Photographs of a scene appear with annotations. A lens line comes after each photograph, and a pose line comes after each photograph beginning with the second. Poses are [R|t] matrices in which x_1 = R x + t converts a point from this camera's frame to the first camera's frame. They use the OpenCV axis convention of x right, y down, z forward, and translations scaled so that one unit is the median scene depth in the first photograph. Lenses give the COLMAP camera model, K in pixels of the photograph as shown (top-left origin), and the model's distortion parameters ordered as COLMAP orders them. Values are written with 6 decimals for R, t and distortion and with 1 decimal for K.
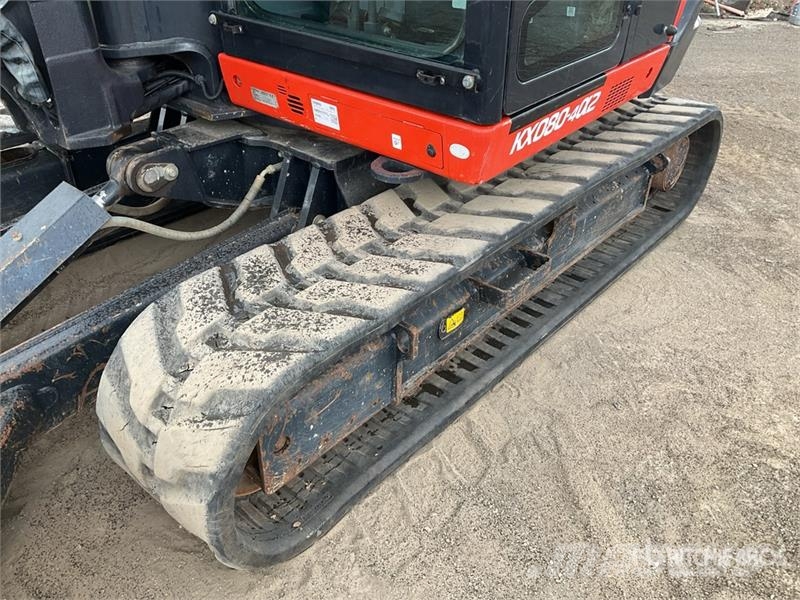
lens RADIAL K [[674.0, 0, 400.0], [0, 674.0, 300.0], [0, 0, 1]] dist [0.006223, 0.003695]
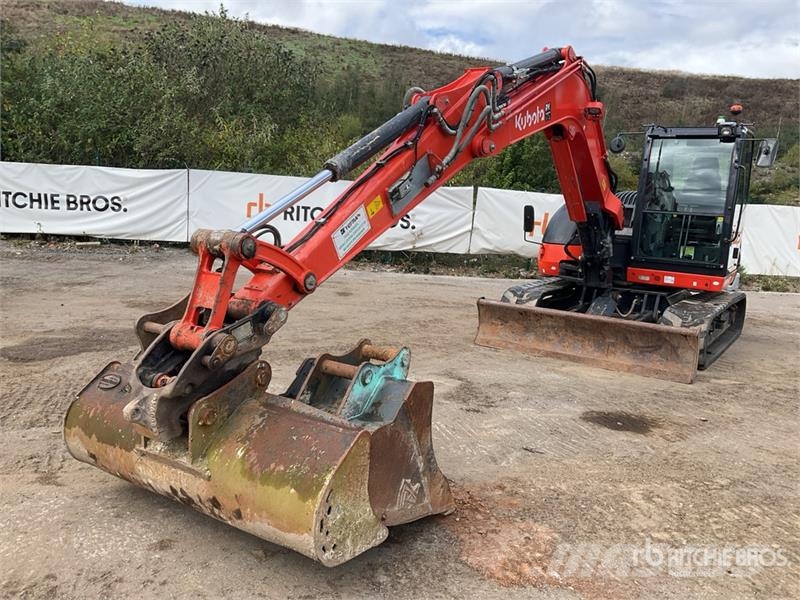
lens RADIAL K [[662.2, 0, 400.0], [0, 662.2, 300.0], [0, 0, 1]] dist [0.096169, -0.193436]
pose [[0.992052, 0.003397, 0.125786, -2.050088], [0.048011, 0.913792, -0.403335, 1.256855], [-0.116312, 0.406168, 0.906366, -2.165296]]
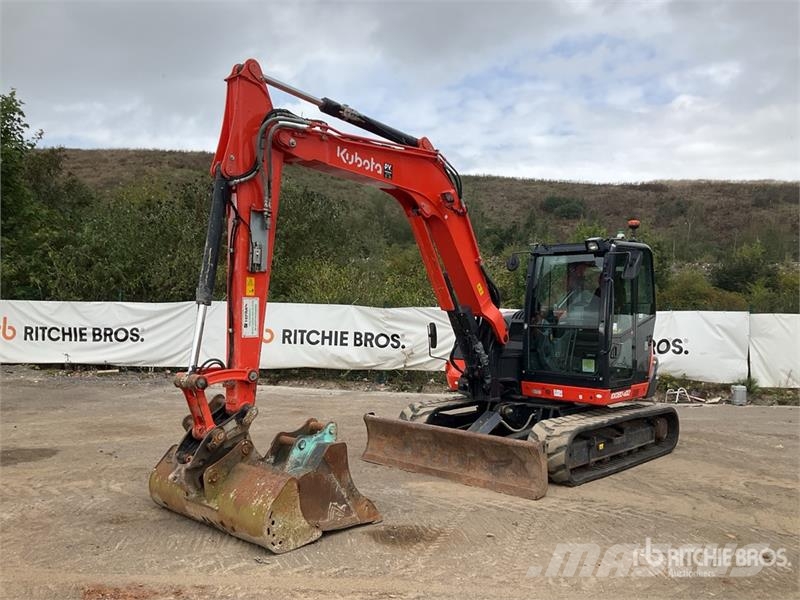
lens RADIAL K [[662.2, 0, 400.0], [0, 662.2, 300.0], [0, 0, 1]] dist [0.096169, -0.193436]
pose [[0.999467, -0.013961, -0.029513, -0.862899], [-0.005155, 0.825149, -0.564892, 1.388182], [0.032239, 0.564743, 0.824637, -2.375283]]
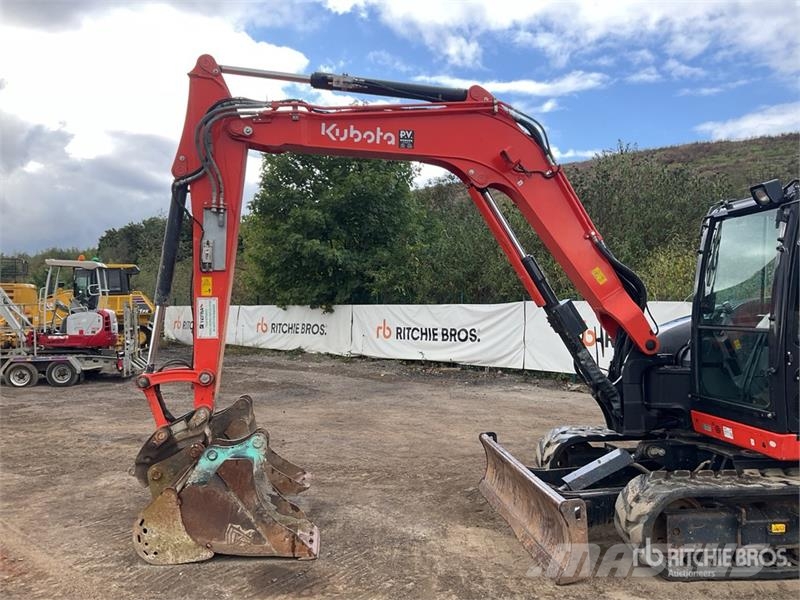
lens RADIAL K [[662.2, 0, 400.0], [0, 662.2, 300.0], [0, 0, 1]] dist [0.096169, -0.193436]
pose [[0.720712, -0.040402, -0.692057, 0.708453], [-0.361718, 0.829712, -0.425133, 0.761809], [0.591384, 0.556728, 0.583369, -1.339350]]
